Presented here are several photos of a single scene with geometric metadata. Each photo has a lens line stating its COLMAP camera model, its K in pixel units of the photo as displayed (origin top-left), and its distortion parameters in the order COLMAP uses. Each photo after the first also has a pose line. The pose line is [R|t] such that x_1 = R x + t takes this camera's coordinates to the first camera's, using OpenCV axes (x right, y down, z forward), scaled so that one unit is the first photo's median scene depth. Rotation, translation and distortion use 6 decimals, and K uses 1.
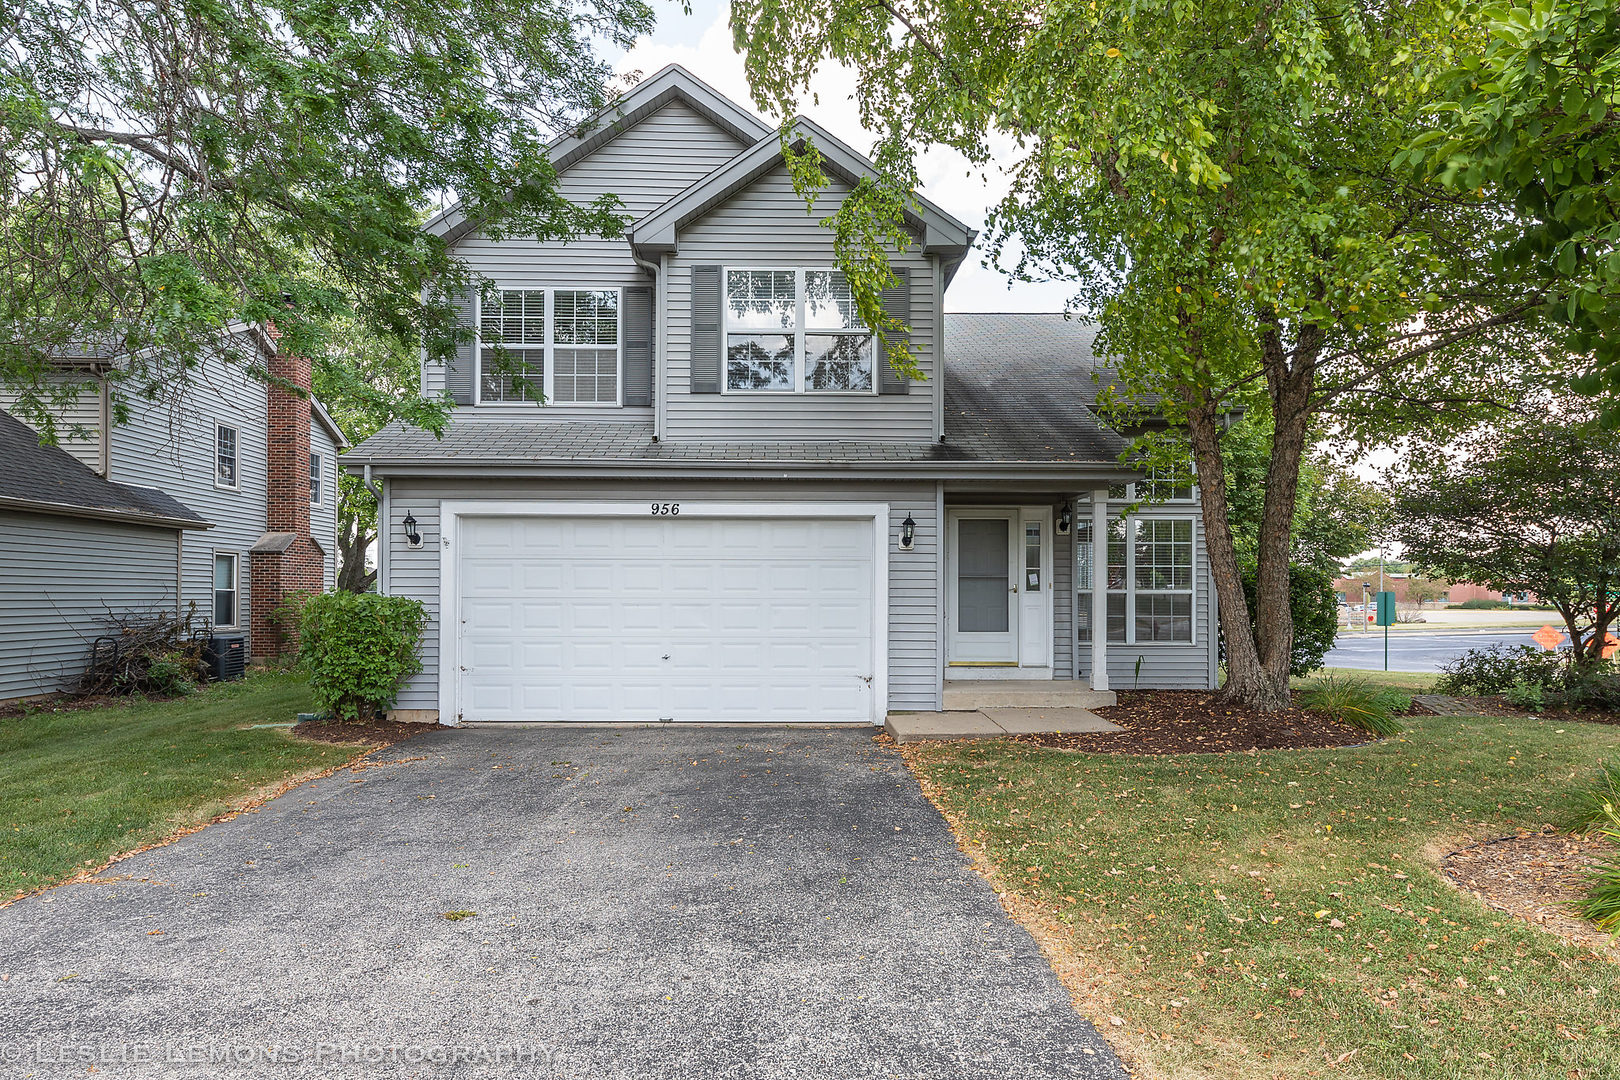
lens RADIAL K [[833.6, 0, 797.6], [0, 833.6, 587.9], [0, 0, 1]] dist [0.006667, -0.002093]
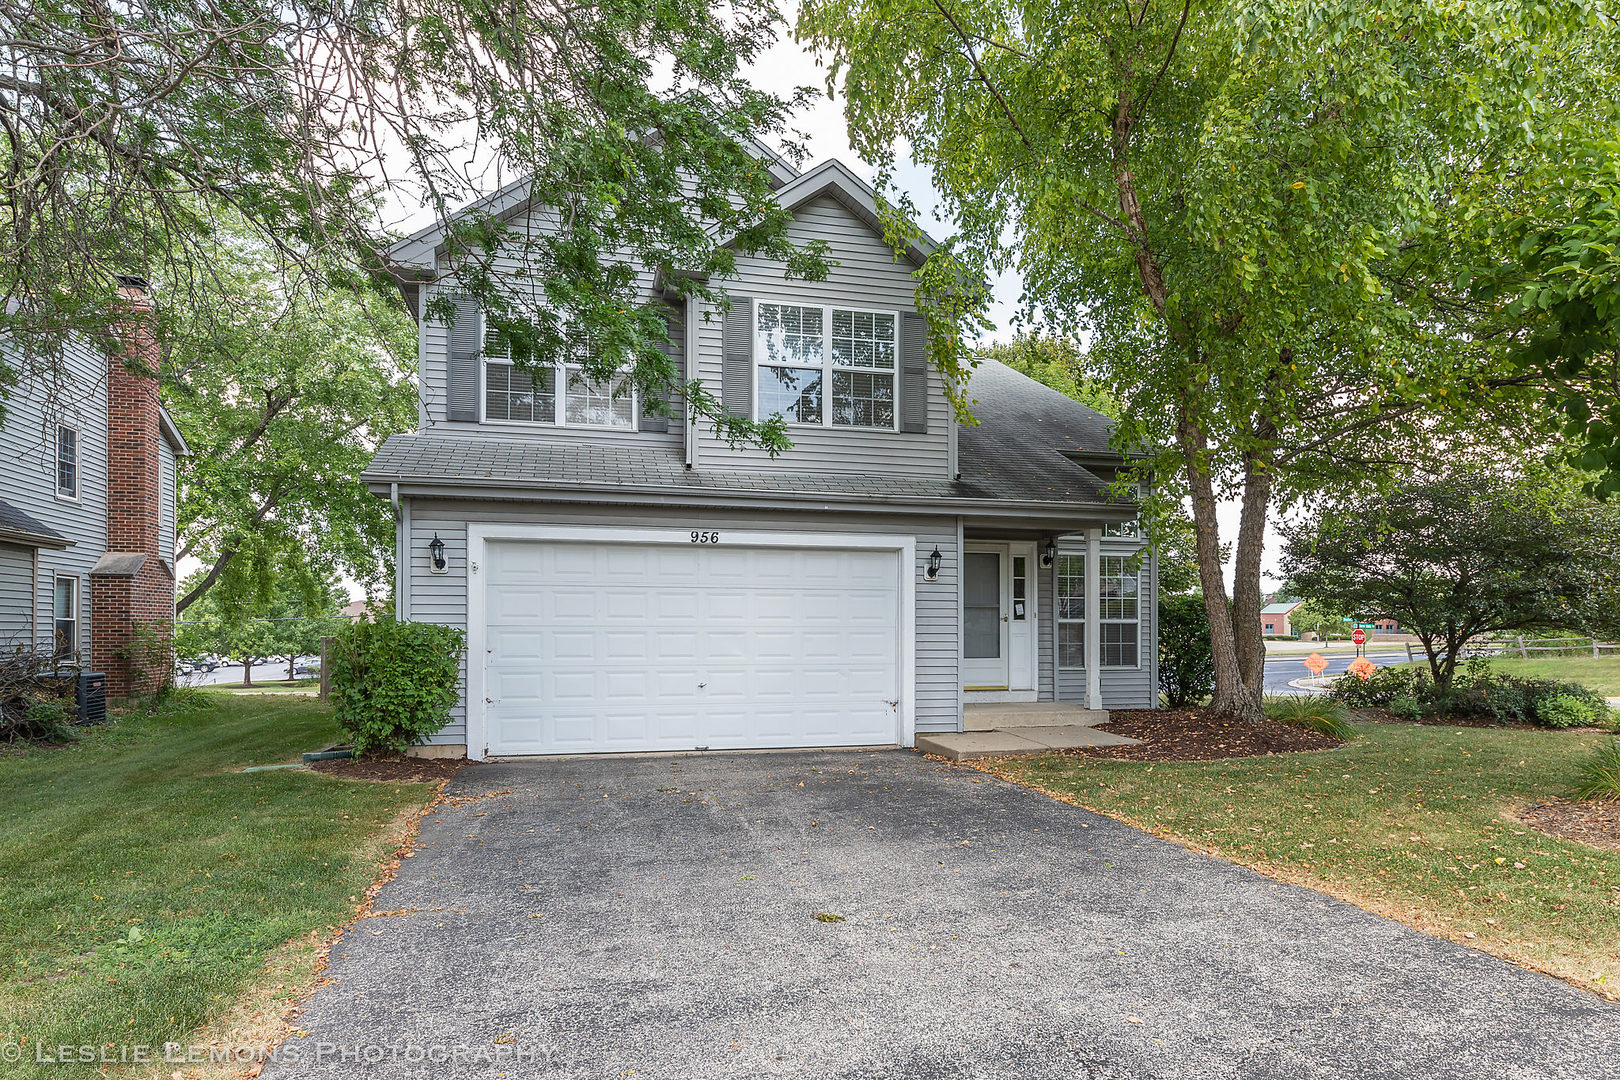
lens RADIAL K [[833.6, 0, 875.0], [0, 833.6, 619.6], [0, 0, 1]] dist [0.006667, -0.002093]
pose [[0.977320, 0.001184, 0.211763, -0.169192], [-0.001387, 0.999999, 0.000807, 0.003158], [-0.211762, -0.001082, 0.977321, -0.020814]]
